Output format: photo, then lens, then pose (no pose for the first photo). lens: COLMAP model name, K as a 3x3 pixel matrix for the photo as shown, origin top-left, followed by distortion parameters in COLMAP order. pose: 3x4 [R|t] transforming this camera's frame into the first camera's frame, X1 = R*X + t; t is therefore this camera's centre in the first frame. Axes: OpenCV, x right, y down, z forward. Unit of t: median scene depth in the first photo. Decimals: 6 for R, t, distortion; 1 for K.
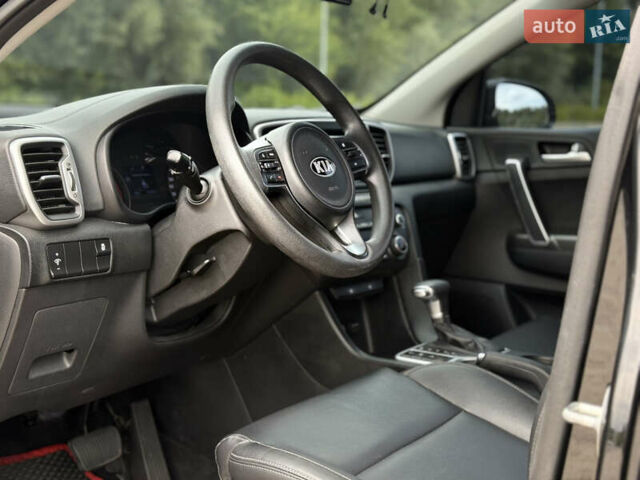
lens RADIAL K [[905.7, 0, 316.0], [0, 905.7, 238.9], [0, 0, 1]] dist [0.112899, 0.000000]
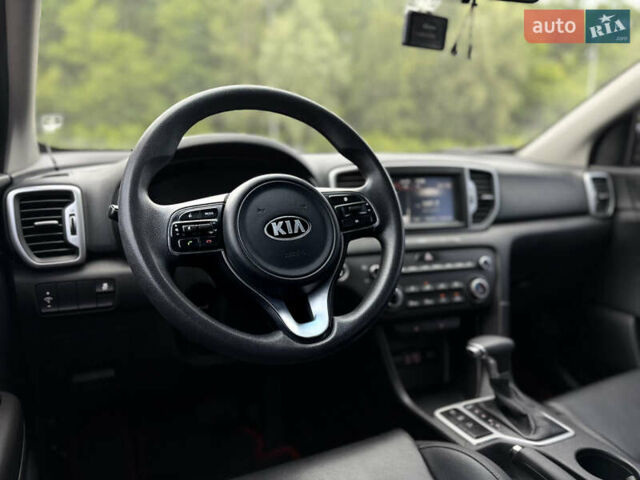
lens RADIAL K [[464.5, 0, 318.7], [0, 464.5, 241.4], [0, 0, 1]] dist [0.033658, -0.039401]
pose [[0.871000, 0.094892, -0.482031, 0.223448], [-0.063228, 0.994661, 0.081558, -0.093901], [0.487197, -0.040559, 0.872350, 0.562117]]
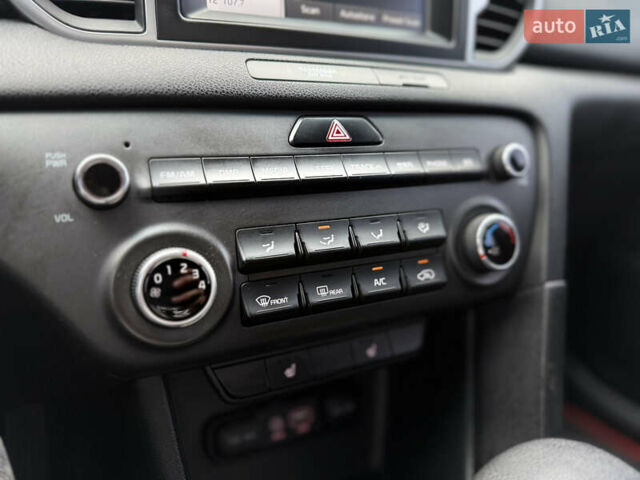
lens RADIAL K [[464.5, 0, 319.4], [0, 464.5, 258.9], [0, 0, 1]] dist [0.033658, -0.039401]
pose [[0.922726, 0.188875, -0.336010, 0.113556], [-0.099734, 0.959023, 0.265195, -0.030662], [0.372330, -0.211190, 0.903753, 1.010687]]
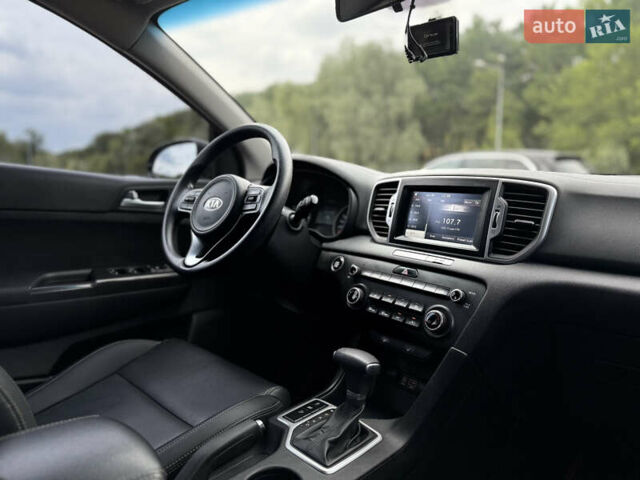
lens RADIAL K [[449.3, 0, 313.7], [0, 449.3, 235.8], [0, 0, 1]] dist [0.058583, -0.076187]
pose [[-0.155690, 0.112974, -0.981324, 0.634861], [-0.148034, 0.979551, 0.136256, -0.137714], [0.976651, 0.166483, -0.135782, 1.138655]]
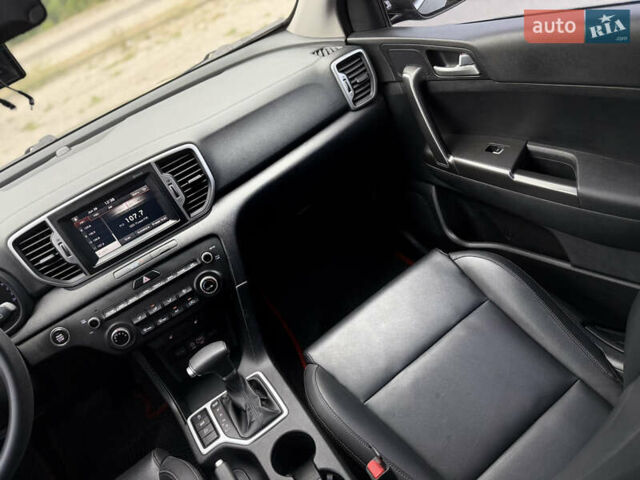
lens RADIAL K [[464.5, 0, 319.1], [0, 464.5, 239.5], [0, 0, 1]] dist [0.033658, -0.039401]
pose [[0.871303, -0.019298, -0.490367, 0.565867], [0.293444, 0.821399, 0.489076, -0.314900], [0.393348, -0.570028, 0.721350, 0.851030]]
